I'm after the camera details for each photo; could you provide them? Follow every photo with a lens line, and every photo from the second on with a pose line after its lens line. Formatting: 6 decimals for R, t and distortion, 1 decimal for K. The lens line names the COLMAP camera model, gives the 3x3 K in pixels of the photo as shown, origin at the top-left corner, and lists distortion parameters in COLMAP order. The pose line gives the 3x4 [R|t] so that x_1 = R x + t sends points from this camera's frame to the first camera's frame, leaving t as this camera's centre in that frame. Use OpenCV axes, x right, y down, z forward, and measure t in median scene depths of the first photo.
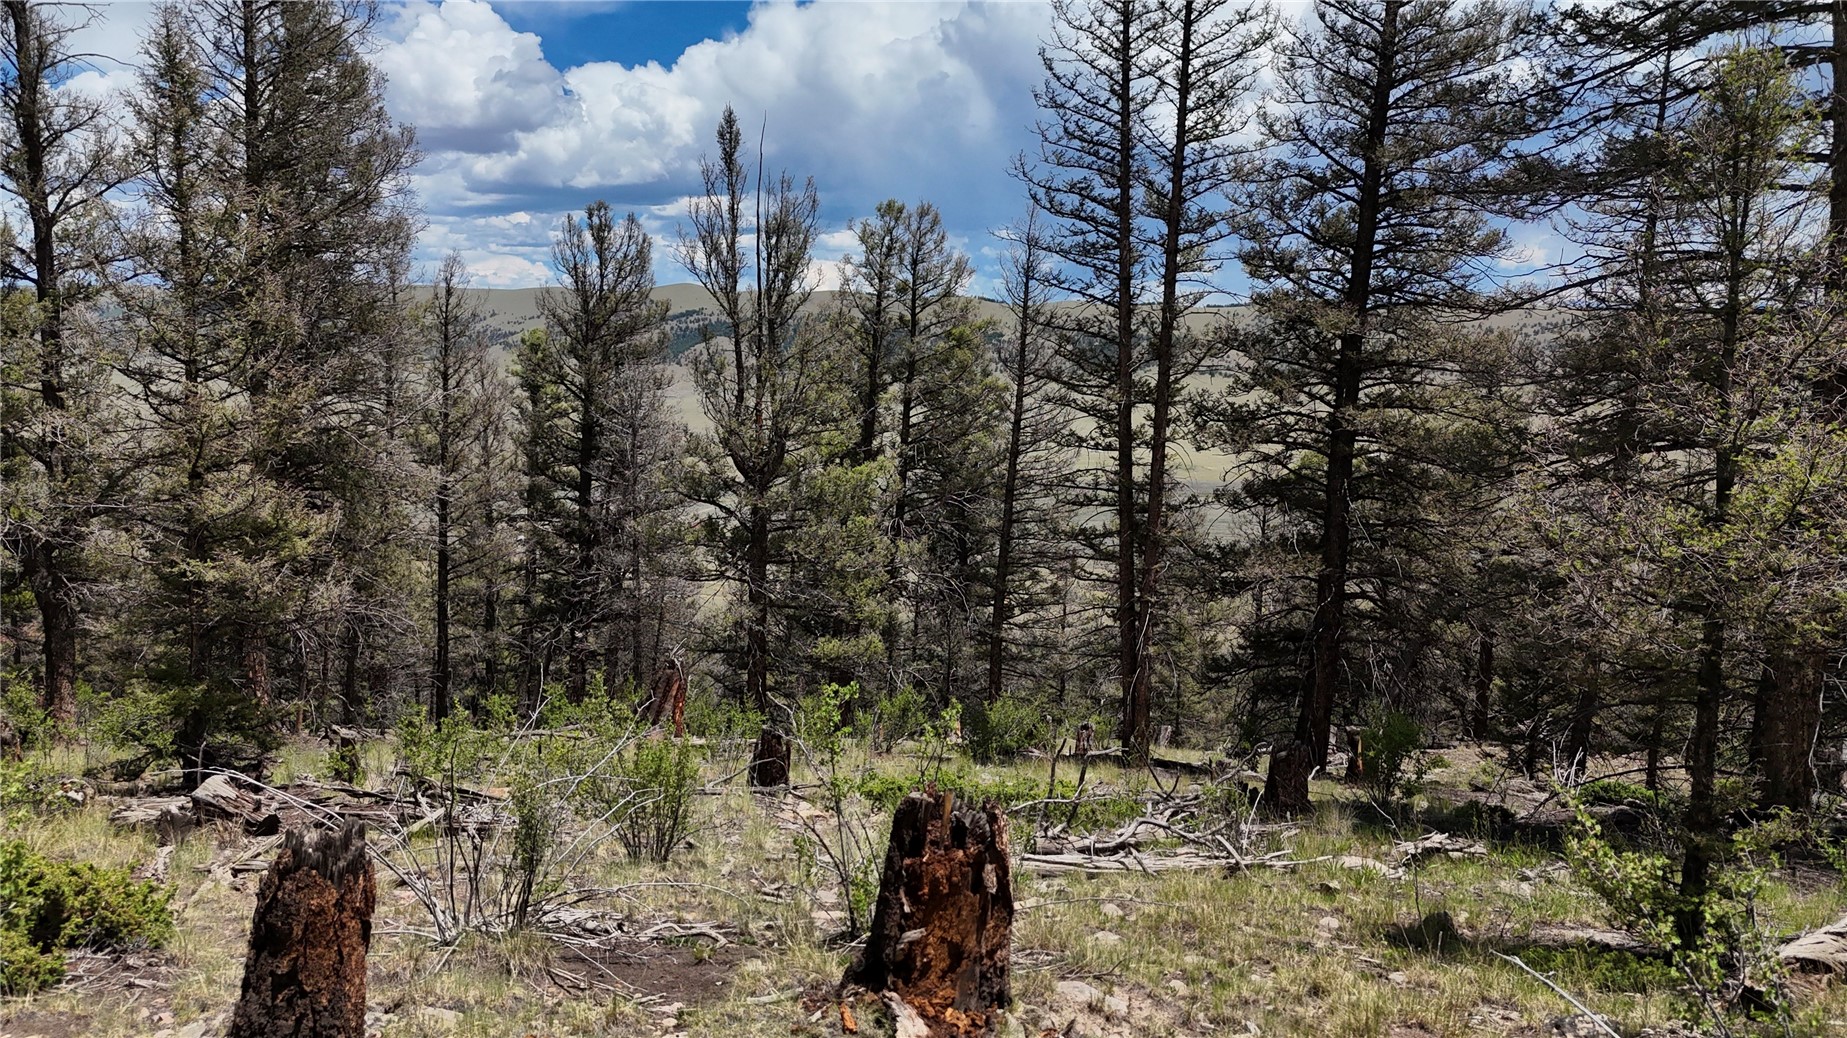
lens RADIAL K [[1355.3, 0, 948.1], [0, 1355.3, 545.7], [0, 0, 1]] dist [0.057469, -0.048008]
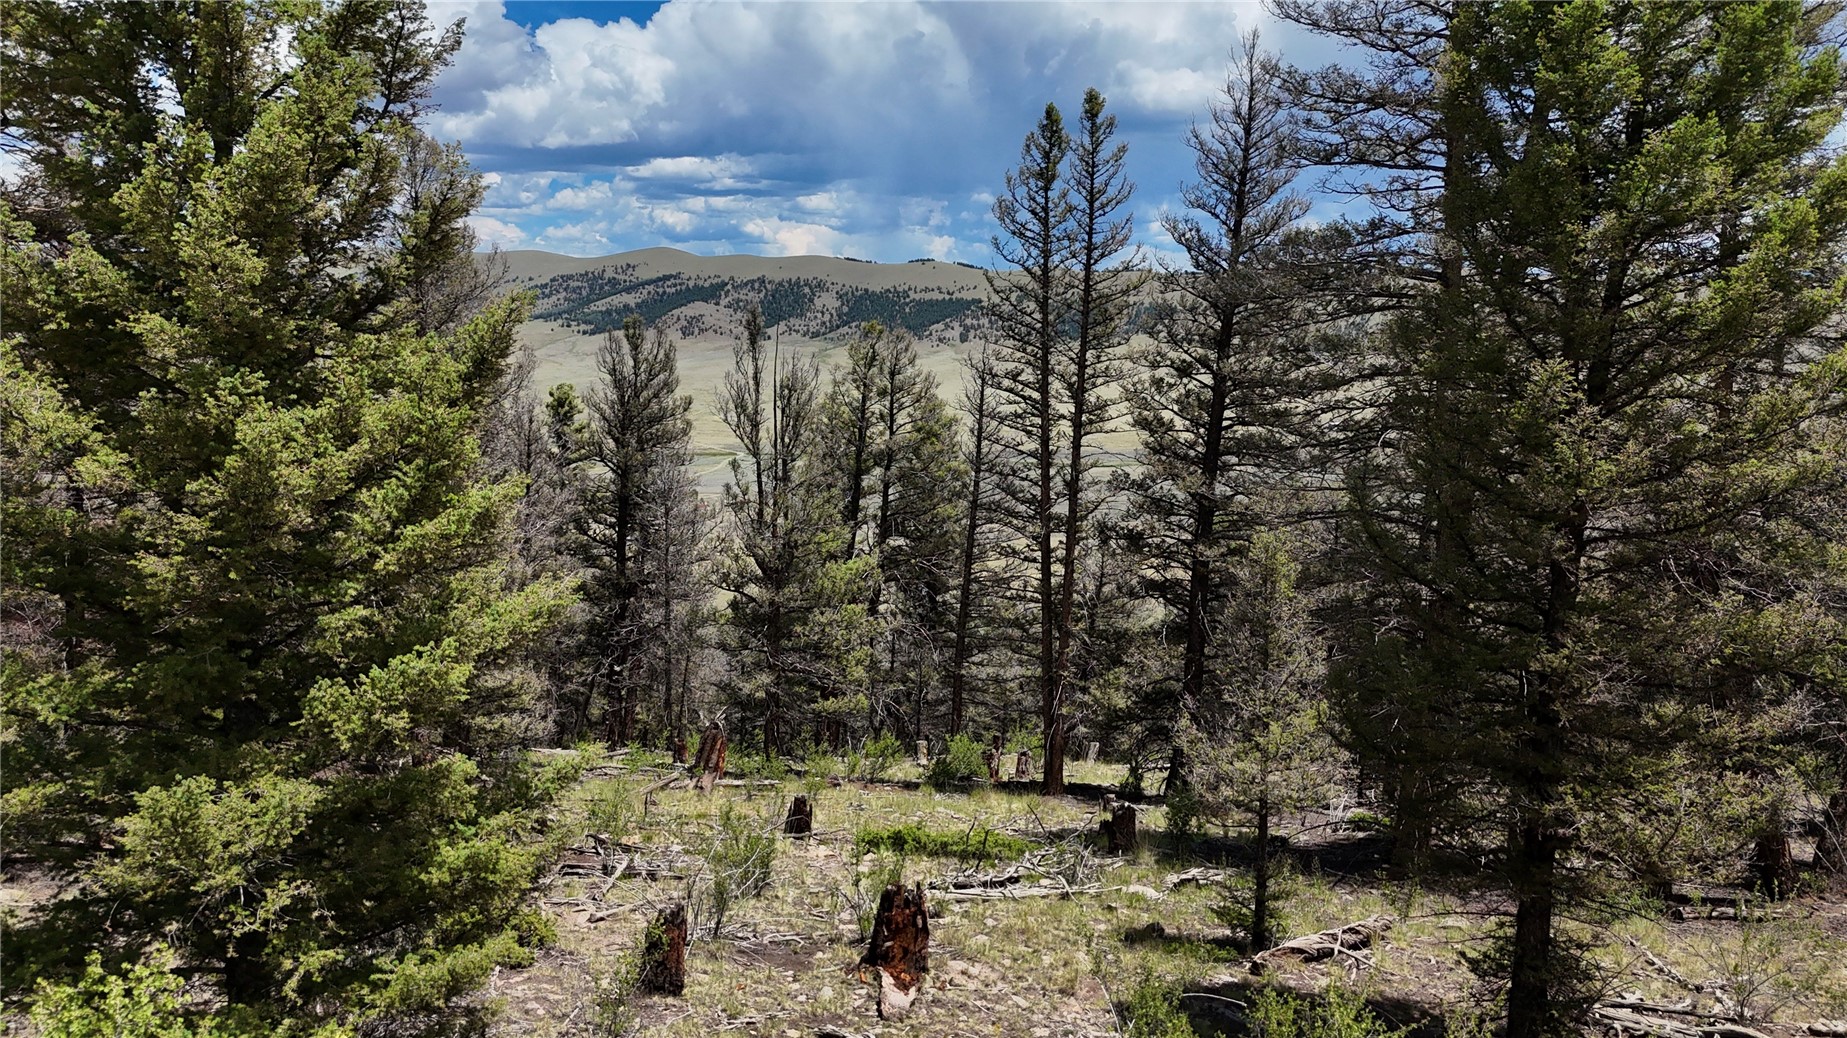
lens RADIAL K [[1355.3, 0, 951.0], [0, 1355.3, 527.1], [0, 0, 1]] dist [0.057469, -0.048008]
pose [[0.999838, 0.000943, 0.017955, 0.009954], [-0.001160, 0.999927, 0.012046, -0.117423], [-0.017942, -0.012065, 0.999766, -0.344496]]
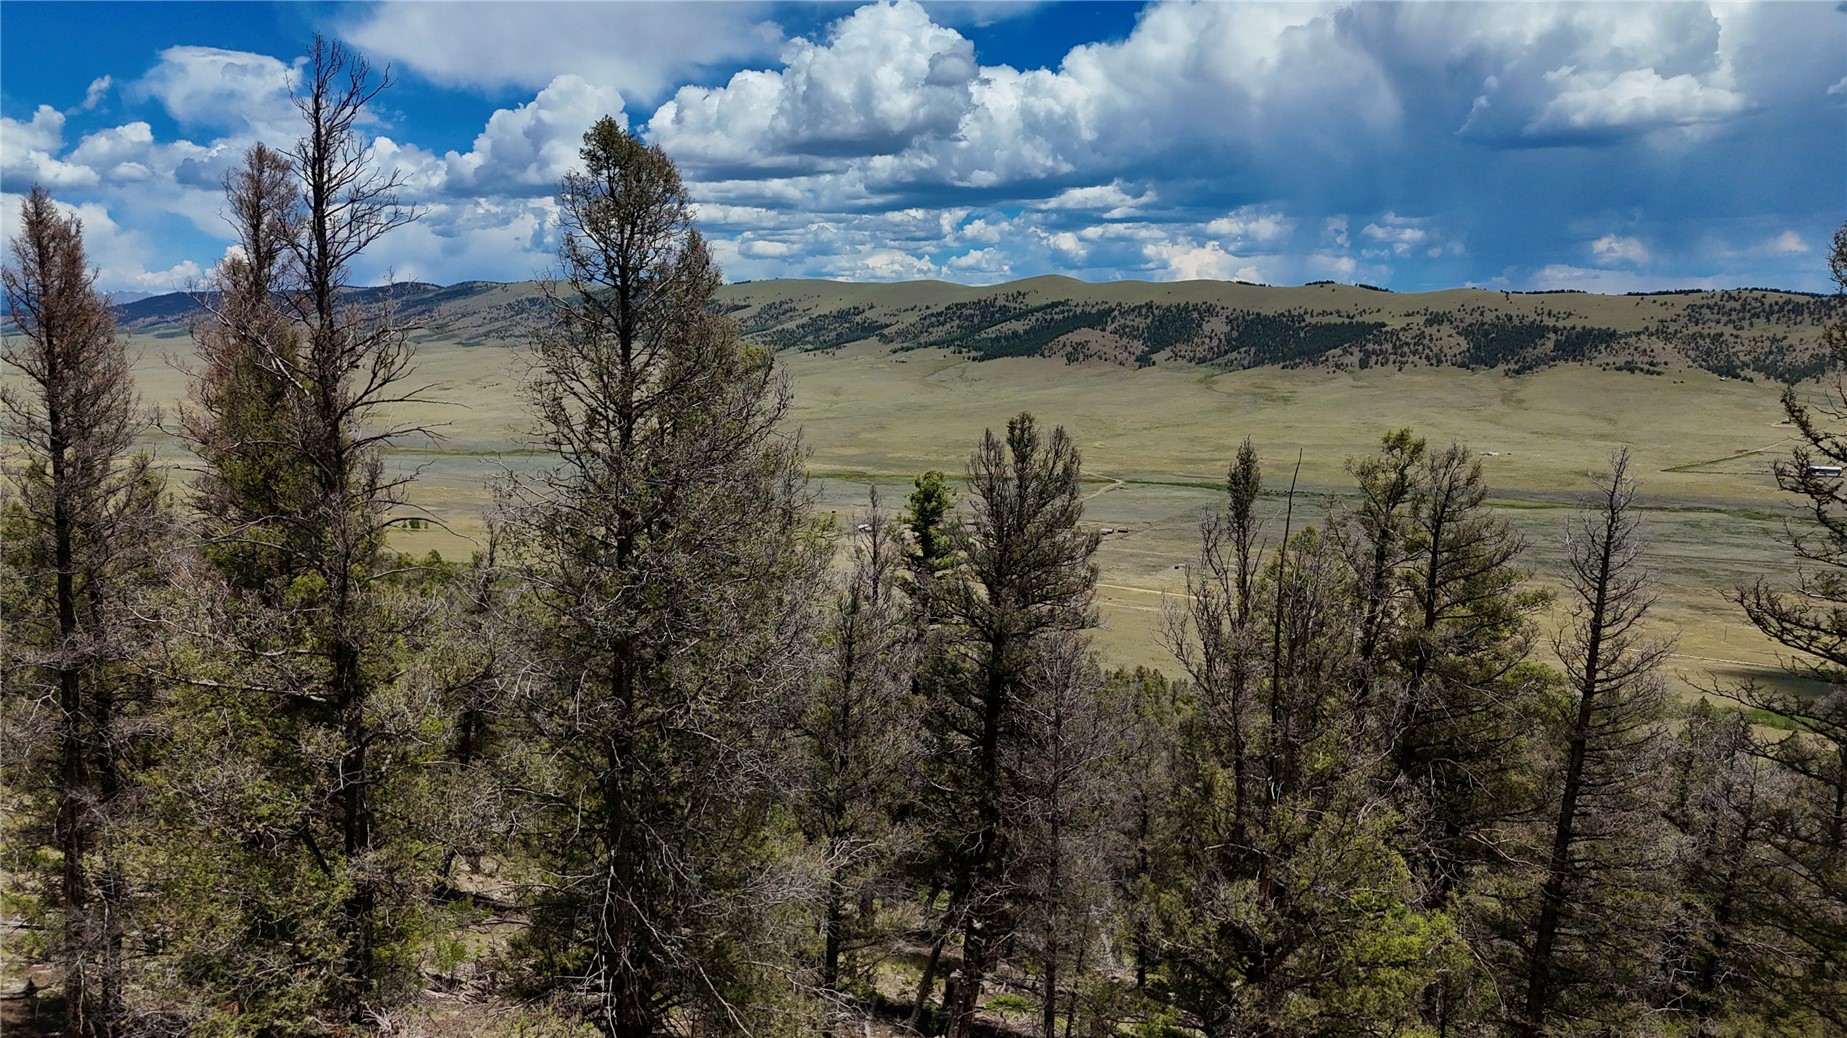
lens RADIAL K [[1355.3, 0, 909.8], [0, 1355.3, 567.7], [0, 0, 1]] dist [0.057469, -0.048008]
pose [[0.958306, 0.049313, -0.281457, -0.126958], [-0.042726, 0.998651, 0.029495, -0.270083], [0.282532, -0.016240, 0.959120, 0.277013]]
